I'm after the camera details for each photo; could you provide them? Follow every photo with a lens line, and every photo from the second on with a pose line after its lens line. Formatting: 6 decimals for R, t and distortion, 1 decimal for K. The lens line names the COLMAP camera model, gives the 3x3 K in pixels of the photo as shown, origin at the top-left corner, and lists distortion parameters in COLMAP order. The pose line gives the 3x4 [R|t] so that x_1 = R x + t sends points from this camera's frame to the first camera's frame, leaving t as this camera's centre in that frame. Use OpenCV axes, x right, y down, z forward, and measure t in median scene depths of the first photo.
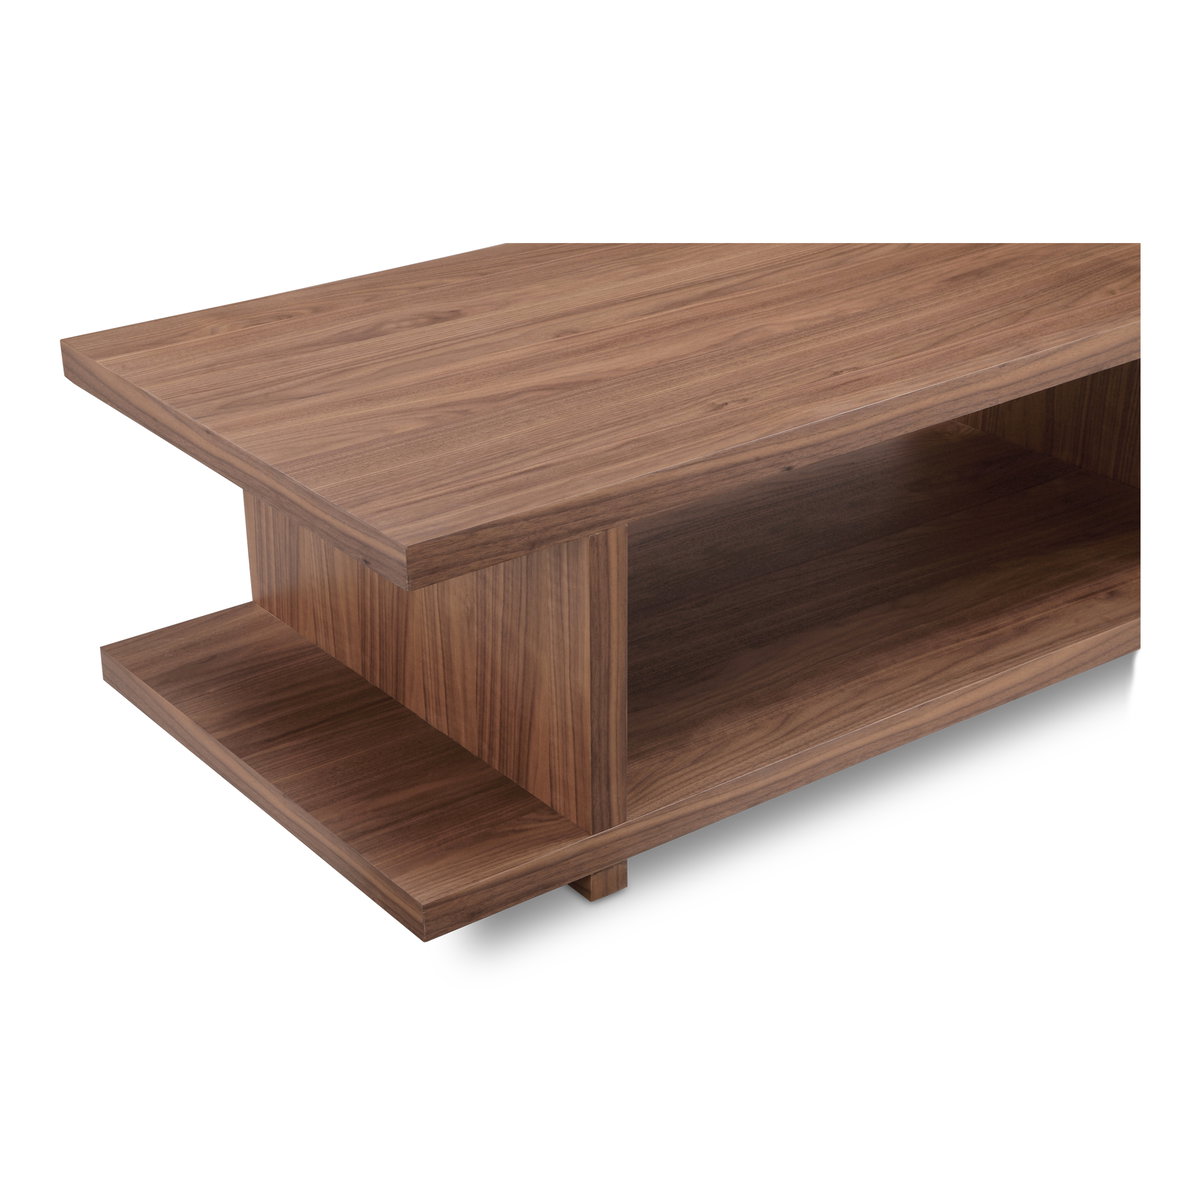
lens RADIAL K [[2180.5, 0, 557.0], [0, 2180.5, 684.1], [0, 0, 1]] dist [0.282593, 0.125957]
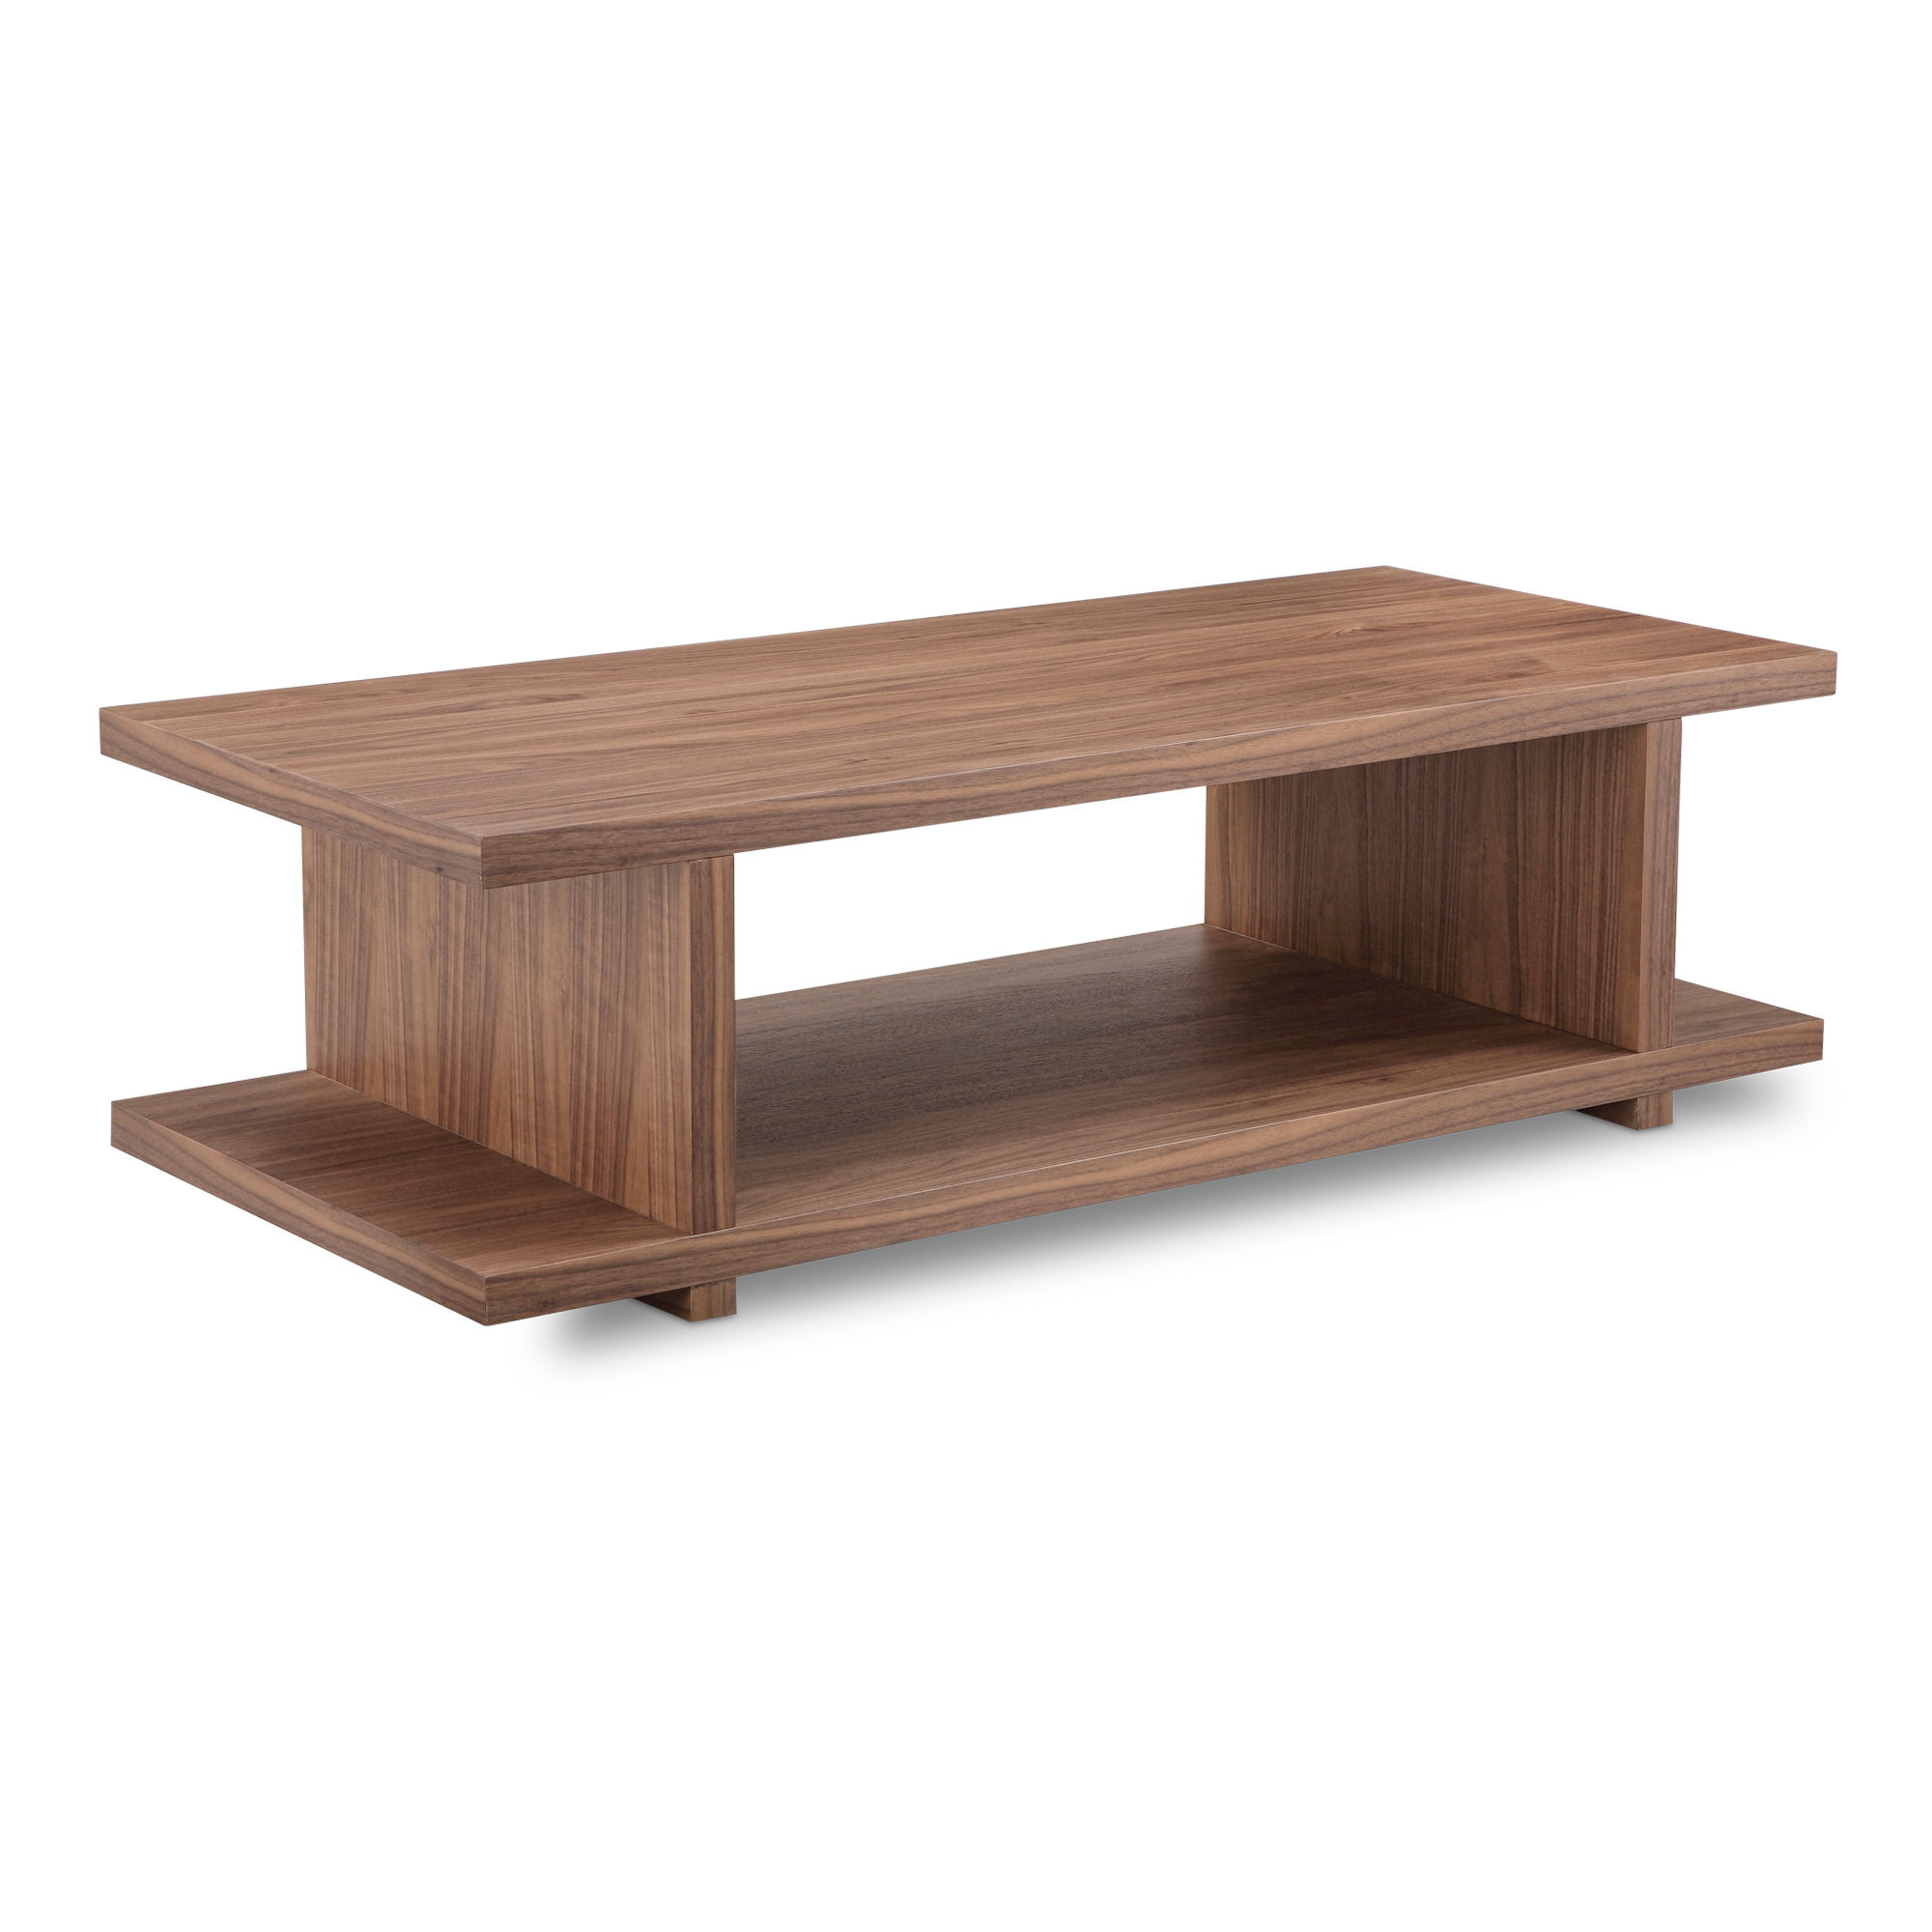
lens RADIAL K [[4967.4, 0, 966.0], [0, 4967.4, 966.0], [0, 0, 1]] dist [0.507374, -0.060591]
pose [[0.999656, 0.024575, -0.009210, 0.133628], [-0.026082, 0.969232, -0.244765, 0.426228], [0.002912, 0.244921, 0.969539, -0.885996]]
